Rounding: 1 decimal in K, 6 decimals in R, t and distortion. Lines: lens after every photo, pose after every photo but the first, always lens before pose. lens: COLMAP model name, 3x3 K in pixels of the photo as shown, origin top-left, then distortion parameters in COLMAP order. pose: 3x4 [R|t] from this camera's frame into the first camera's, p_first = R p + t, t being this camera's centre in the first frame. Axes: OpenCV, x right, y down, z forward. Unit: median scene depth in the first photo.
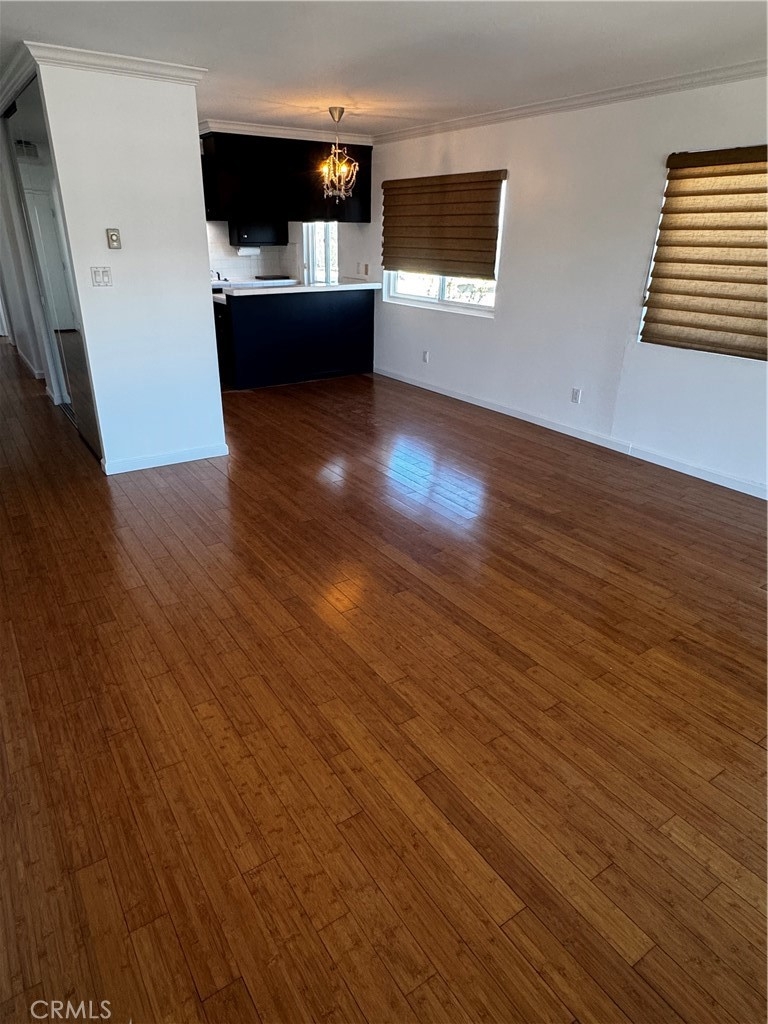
lens RADIAL K [[629.5, 0, 383.1], [0, 629.5, 504.9], [0, 0, 1]] dist [-0.003740, 0.009768]
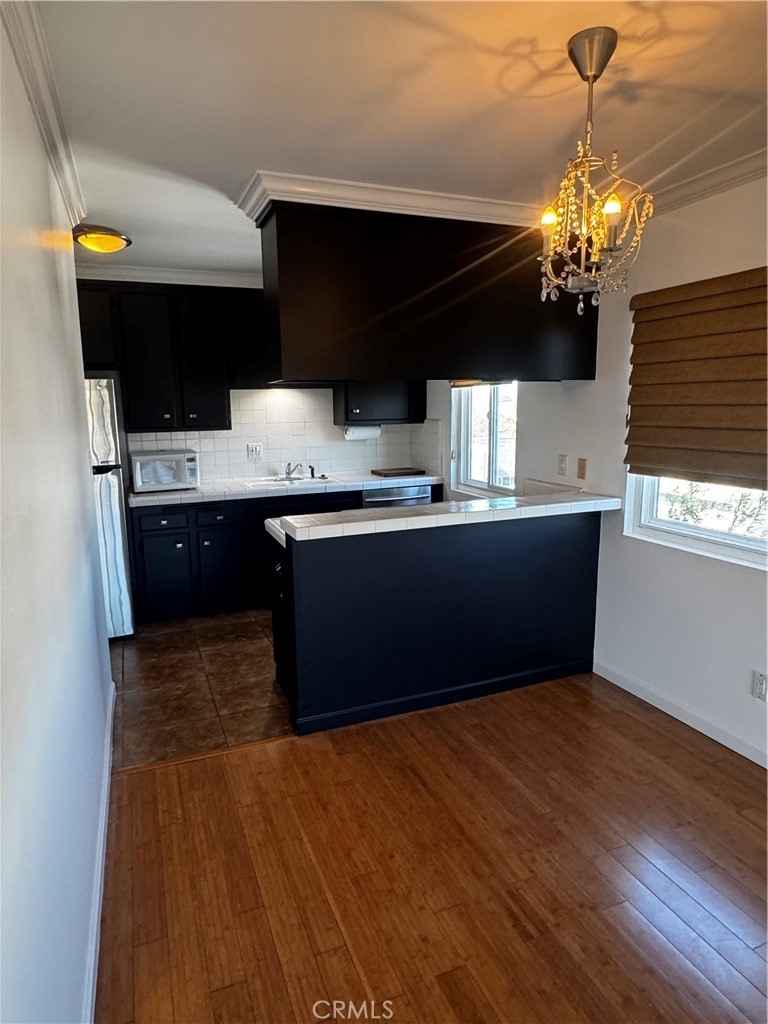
lens RADIAL K [[629.5, 0, 379.2], [0, 629.5, 513.7], [0, 0, 1]] dist [-0.003740, 0.009768]
pose [[0.977456, 0.012075, -0.210794, -0.092326], [-0.061220, 0.971684, -0.228216, -0.262102], [0.202069, 0.235976, 0.950517, 0.611712]]
